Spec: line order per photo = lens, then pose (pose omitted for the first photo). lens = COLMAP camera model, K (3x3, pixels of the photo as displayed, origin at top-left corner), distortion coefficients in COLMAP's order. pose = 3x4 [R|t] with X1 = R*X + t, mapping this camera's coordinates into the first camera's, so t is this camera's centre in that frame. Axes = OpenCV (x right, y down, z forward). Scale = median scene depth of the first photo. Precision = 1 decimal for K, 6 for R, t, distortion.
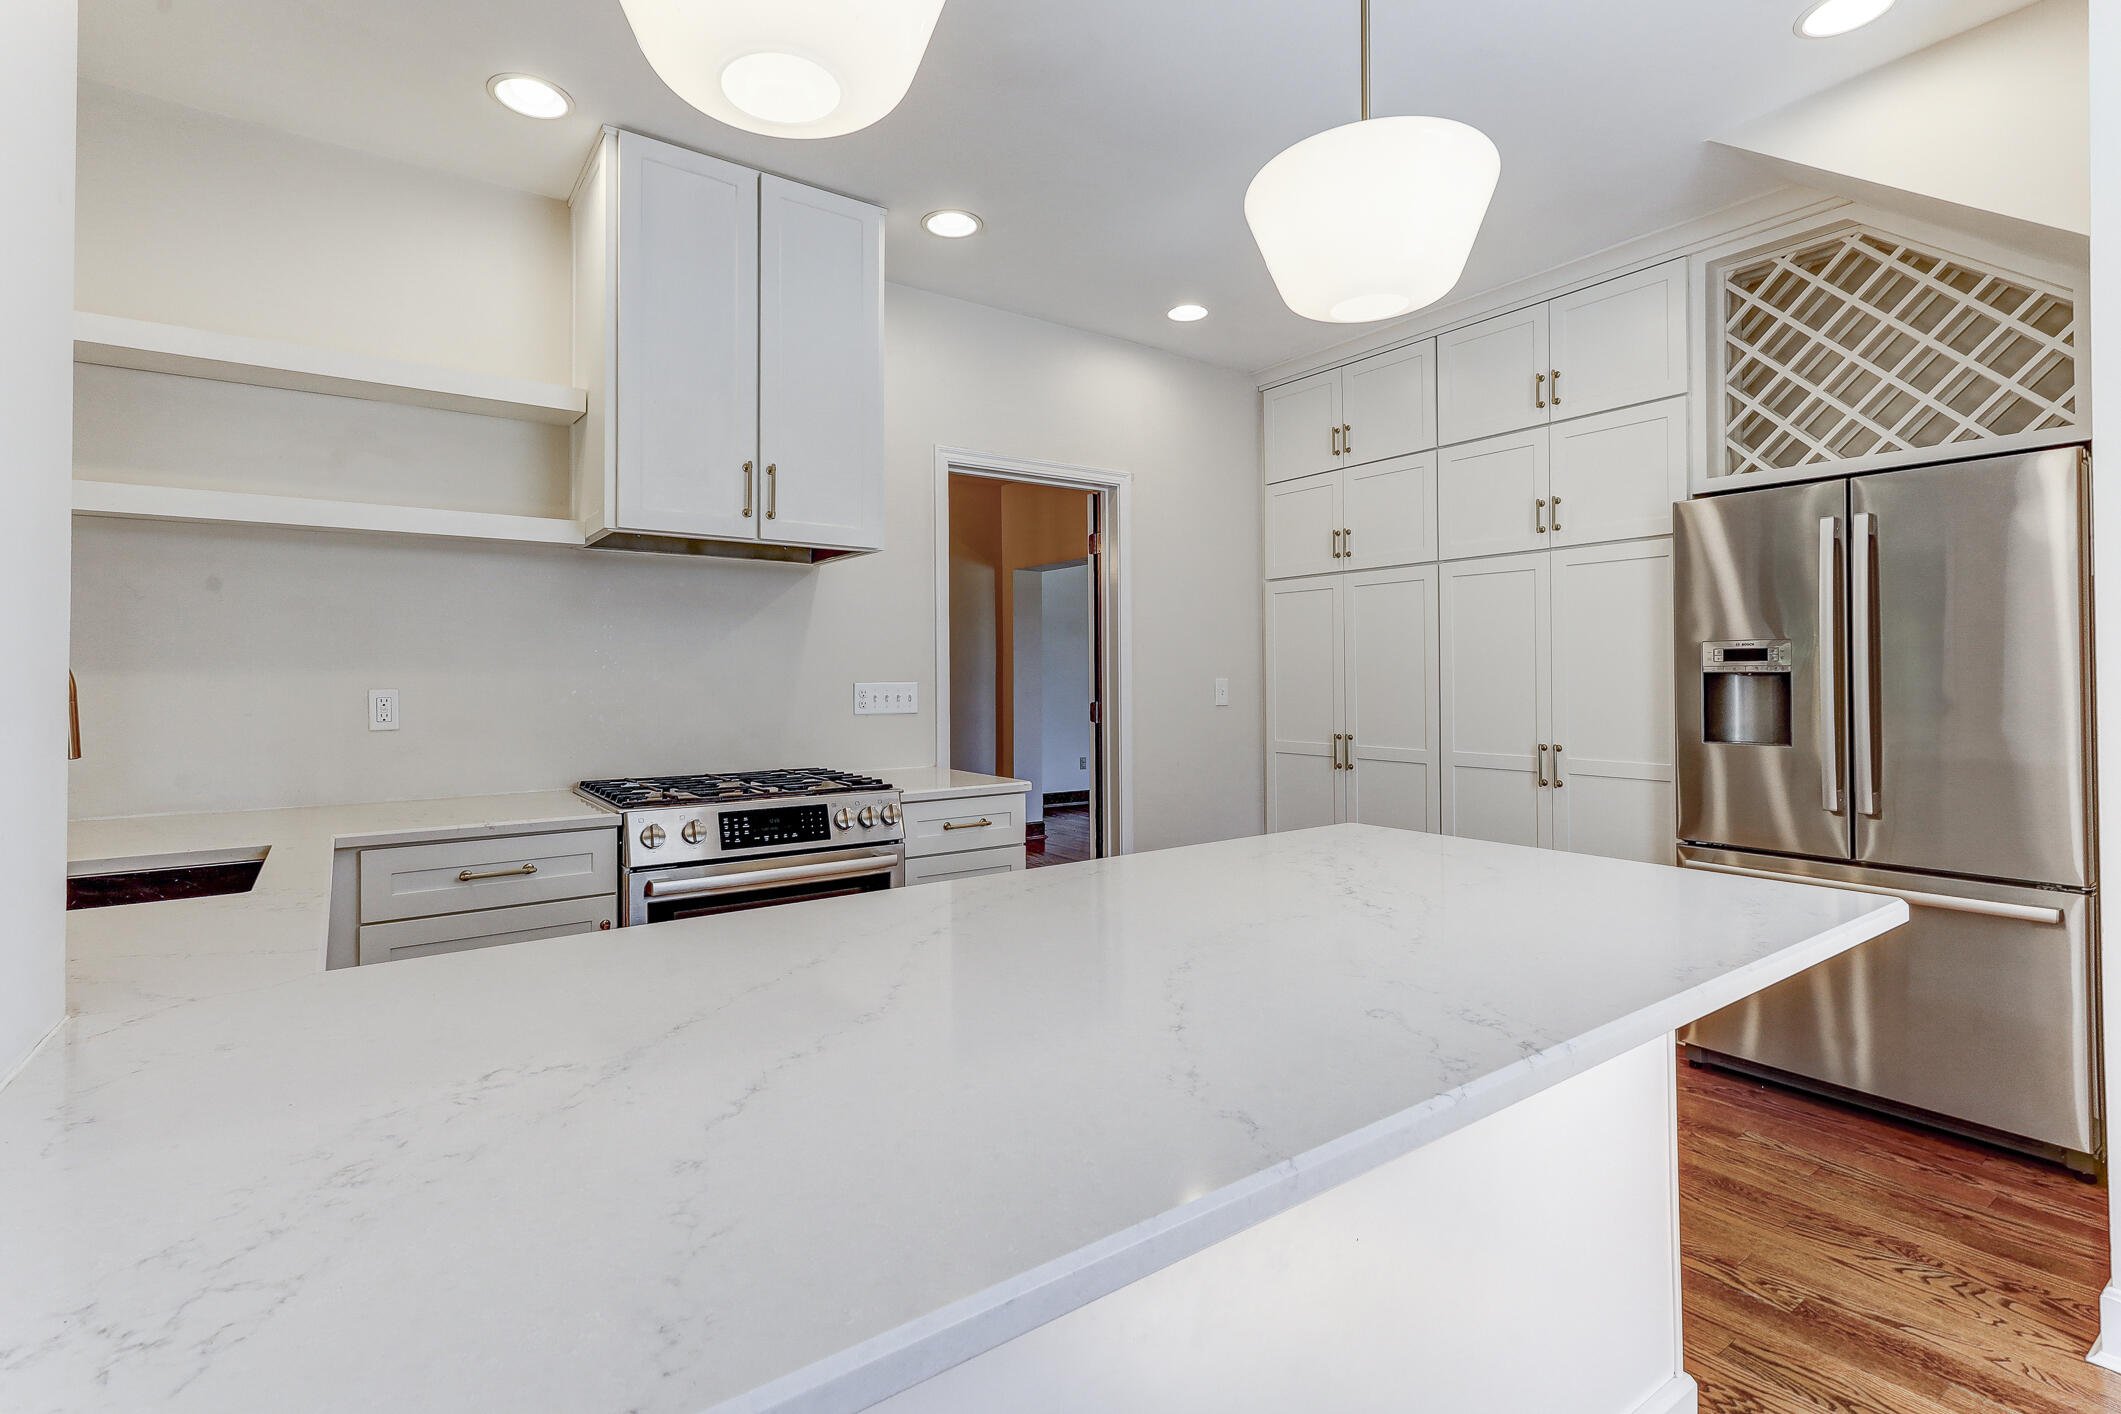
lens RADIAL K [[985.0, 0, 1103.8], [0, 985.0, 677.1], [0, 0, 1]] dist [0.009300, -0.000045]
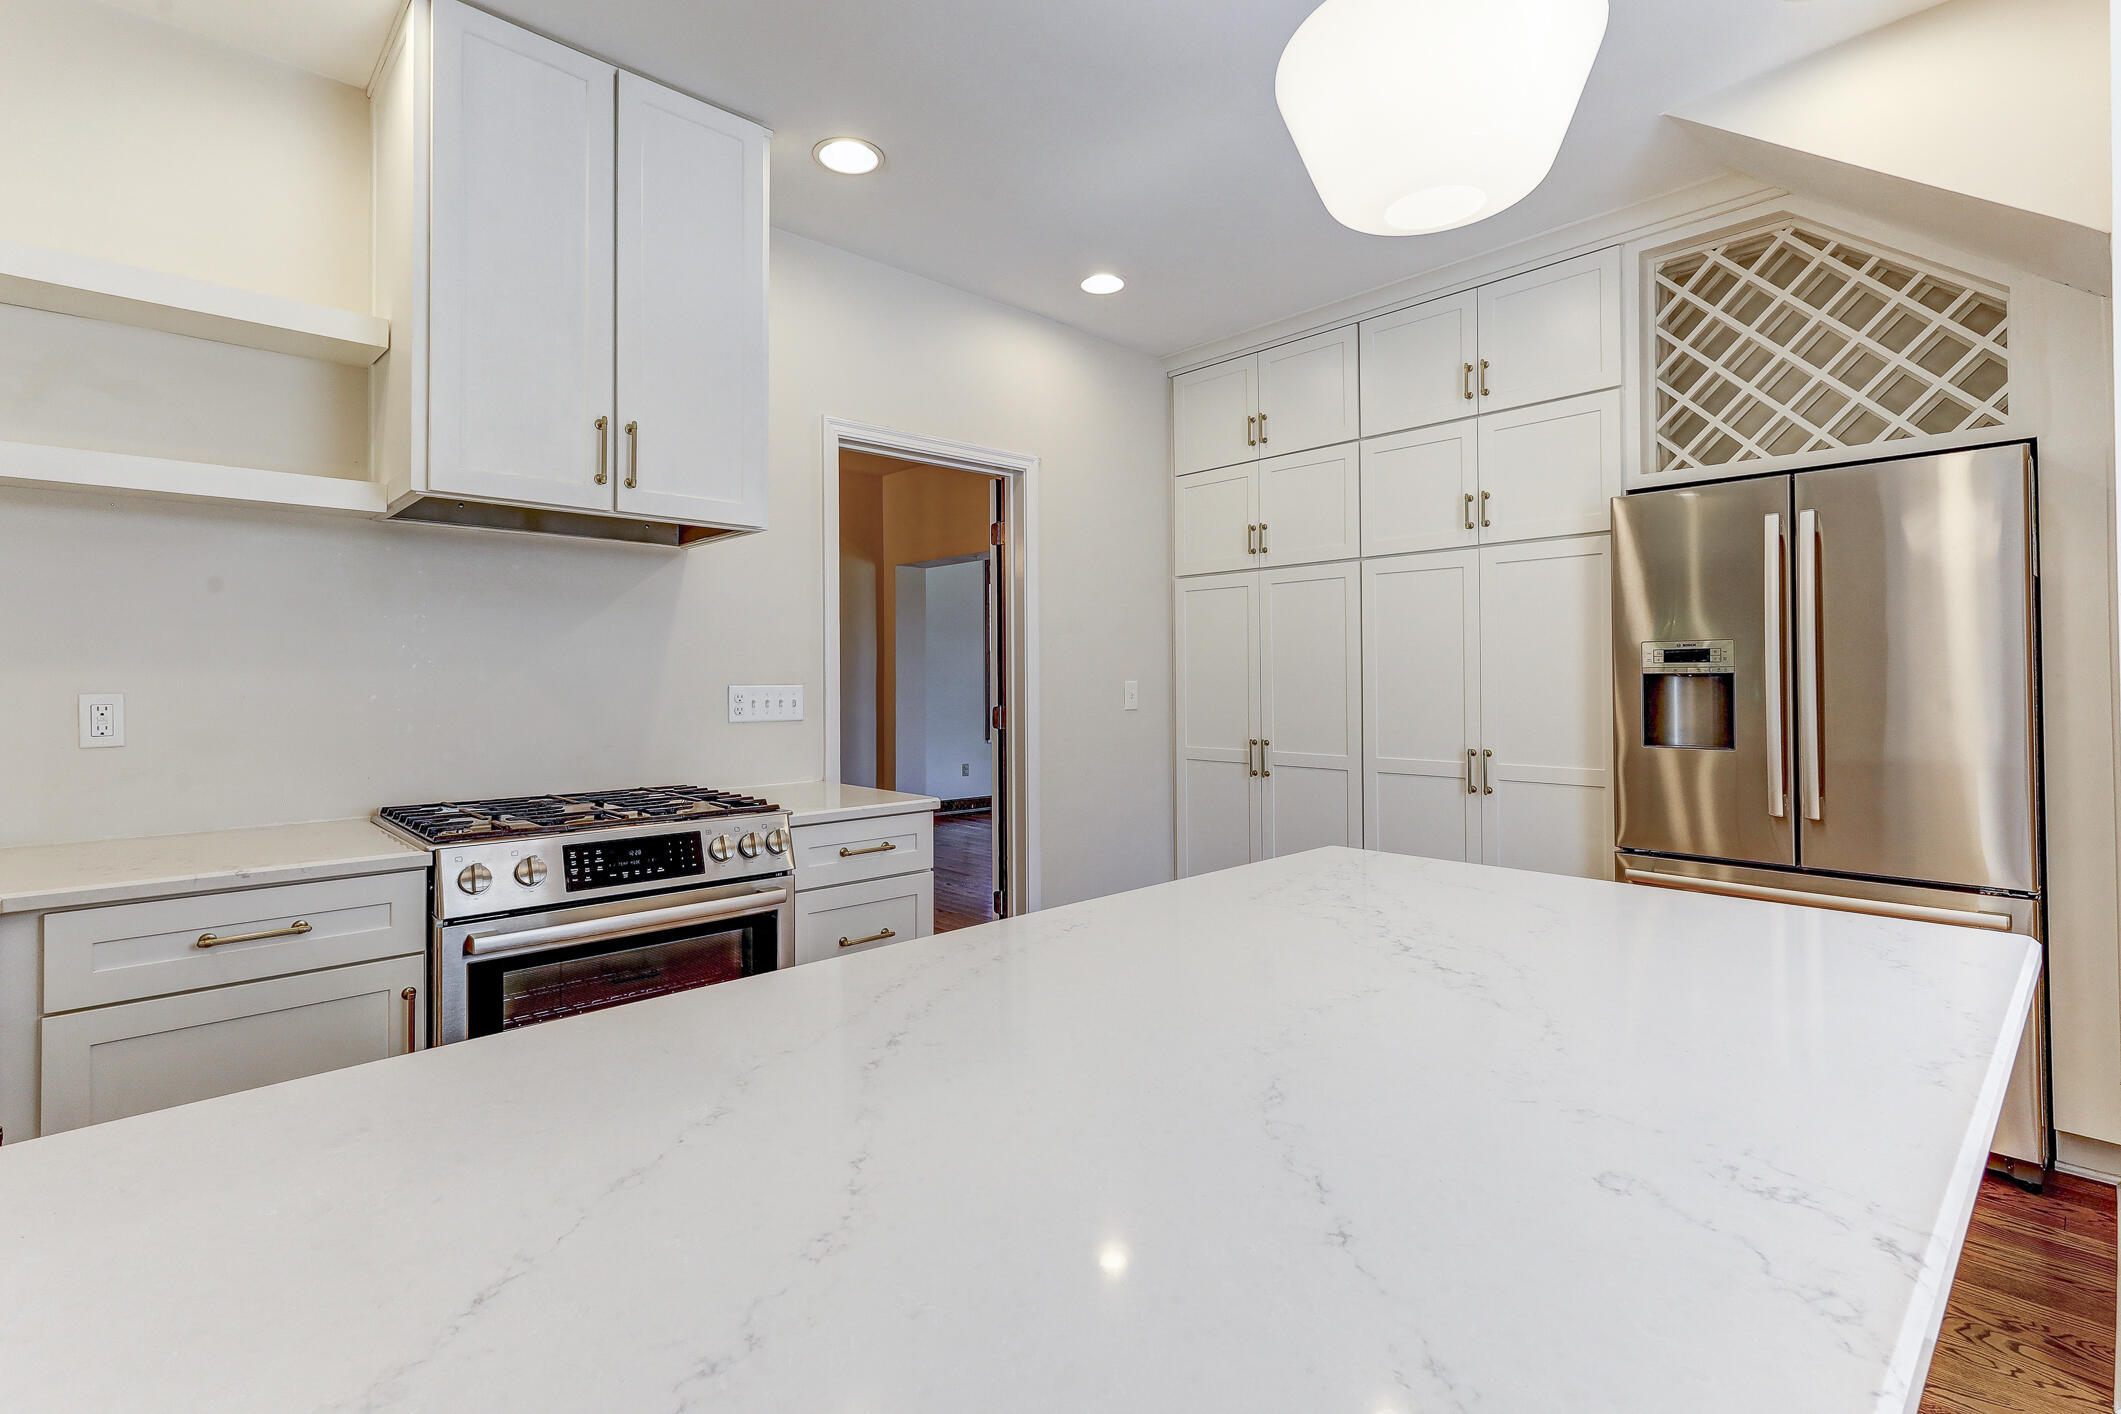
lens RADIAL K [[985.0, 0, 1092.2], [0, 985.0, 675.0], [0, 0, 1]] dist [0.009300, -0.000045]
pose [[0.992966, 0.000309, 0.118403, -0.044561], [0.000356, 0.999984, -0.005597, 0.001683], [-0.118403, 0.005600, 0.992950, 0.115538]]
